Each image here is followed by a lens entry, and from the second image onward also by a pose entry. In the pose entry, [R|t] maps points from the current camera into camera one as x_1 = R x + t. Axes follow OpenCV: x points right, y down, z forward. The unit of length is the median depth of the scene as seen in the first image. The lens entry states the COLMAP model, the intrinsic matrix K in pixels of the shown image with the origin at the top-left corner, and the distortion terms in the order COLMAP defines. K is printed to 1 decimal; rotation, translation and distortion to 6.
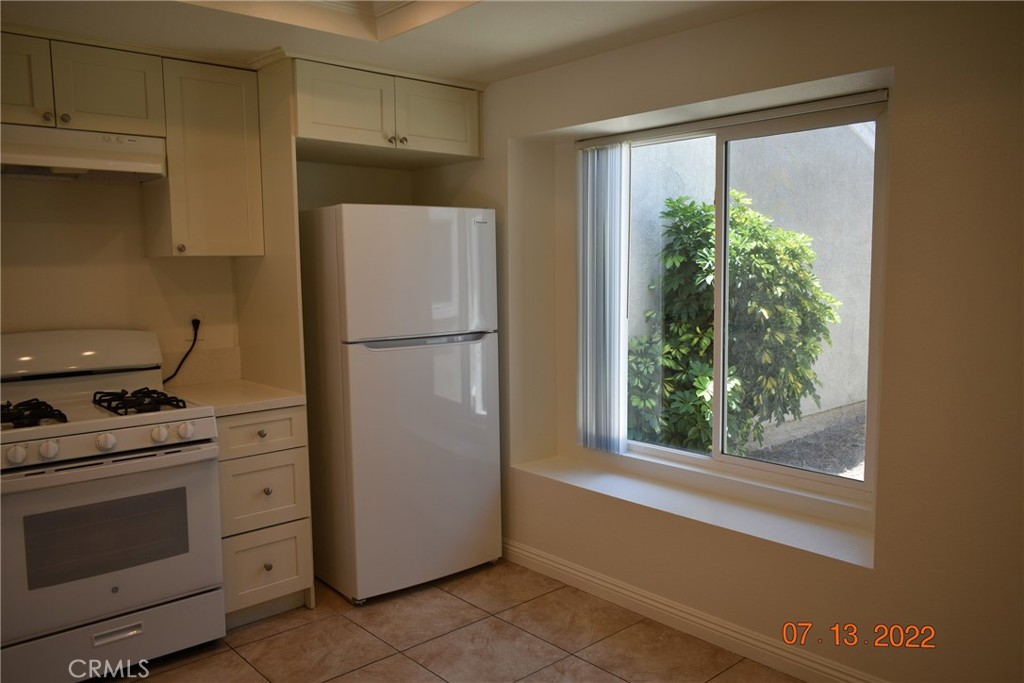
lens RADIAL K [[790.1, 0, 510.7], [0, 790.1, 341.3], [0, 0, 1]] dist [-0.011157, 0.006303]
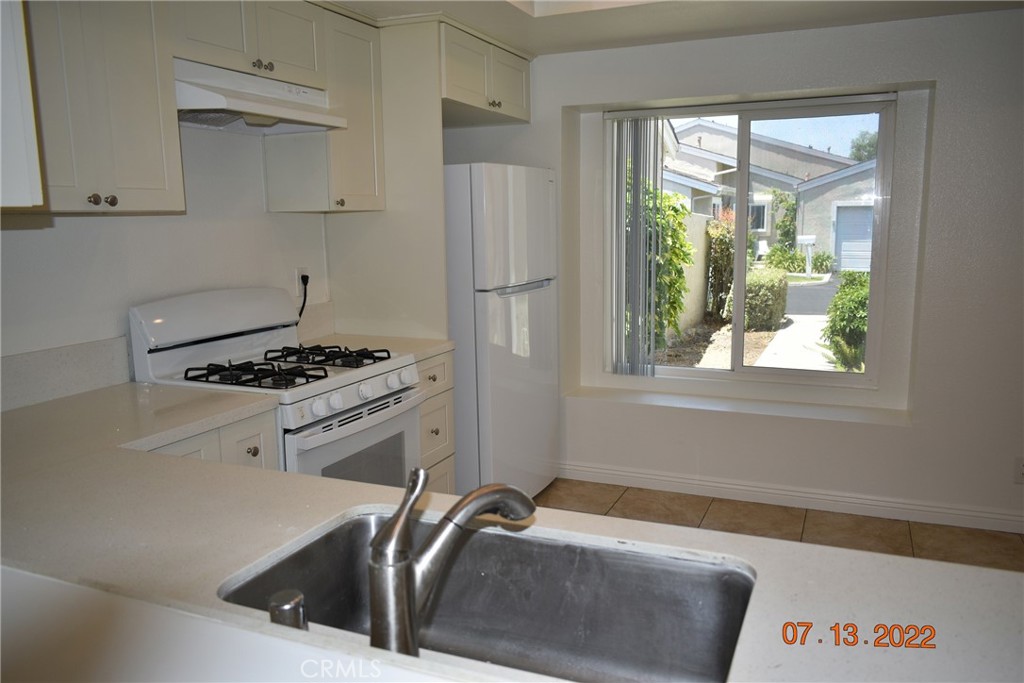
lens RADIAL K [[790.1, 0, 513.8], [0, 790.1, 341.9], [0, 0, 1]] dist [-0.011157, 0.006303]
pose [[0.910597, -0.066393, 0.407928, -0.567851], [0.044537, 0.997028, 0.062855, 0.005188], [-0.410889, -0.039067, 0.910848, -0.014863]]
